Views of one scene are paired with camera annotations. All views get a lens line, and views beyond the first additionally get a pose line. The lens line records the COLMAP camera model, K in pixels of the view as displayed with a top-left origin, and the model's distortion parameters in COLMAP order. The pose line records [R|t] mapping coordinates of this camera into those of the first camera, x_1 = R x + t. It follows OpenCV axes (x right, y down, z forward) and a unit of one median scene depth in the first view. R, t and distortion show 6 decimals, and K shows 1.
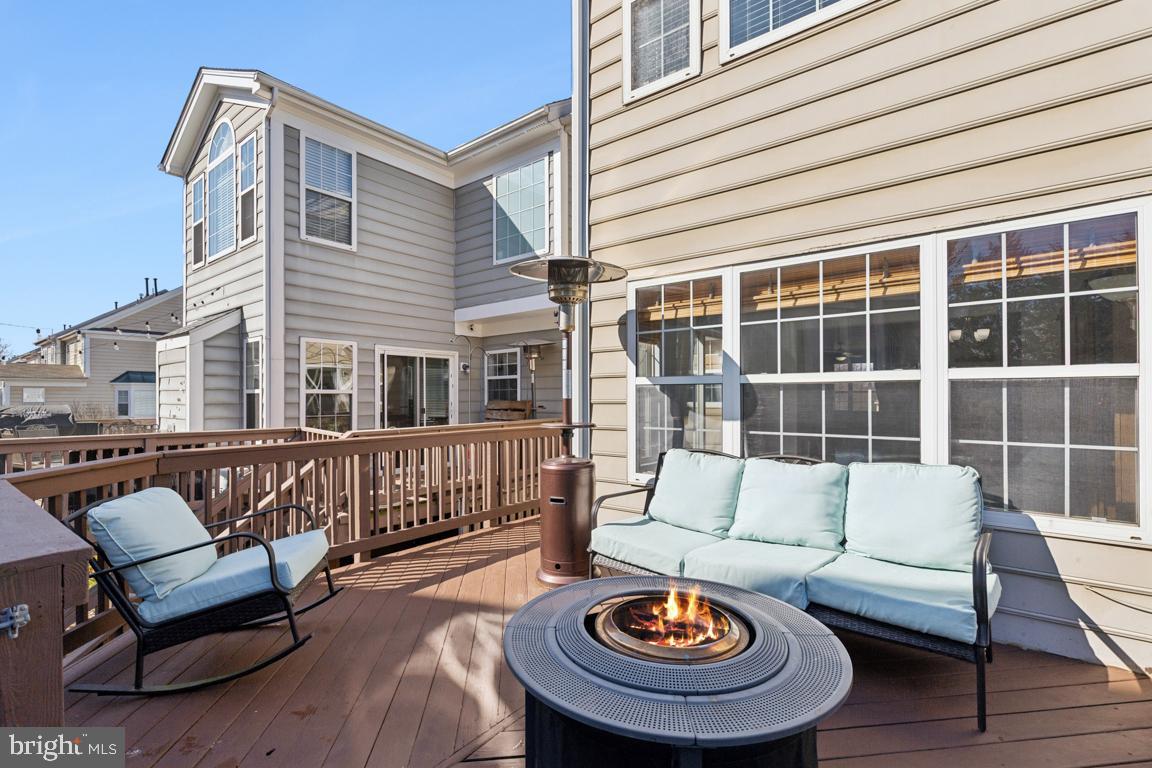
lens RADIAL K [[521.4, 0, 578.3], [0, 521.4, 388.7], [0, 0, 1]] dist [-0.001214, 0.000390]
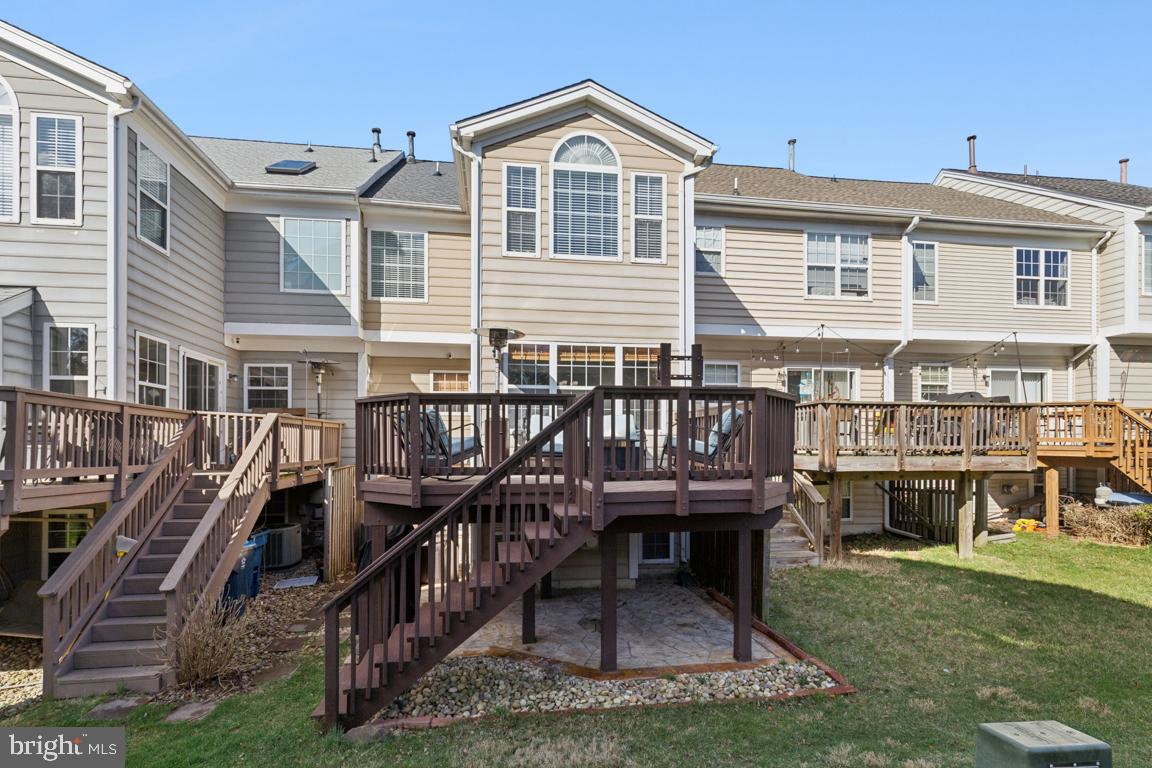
lens RADIAL K [[549.3, 0, 577.7], [0, 549.3, 444.5], [0, 0, 1]] dist [0.001464, 0.000461]
pose [[0.687223, 0.007693, 0.726406, -0.672142], [-0.013425, 0.999908, 0.002111, 0.109988], [-0.726323, -0.011203, 0.687262, -0.393714]]
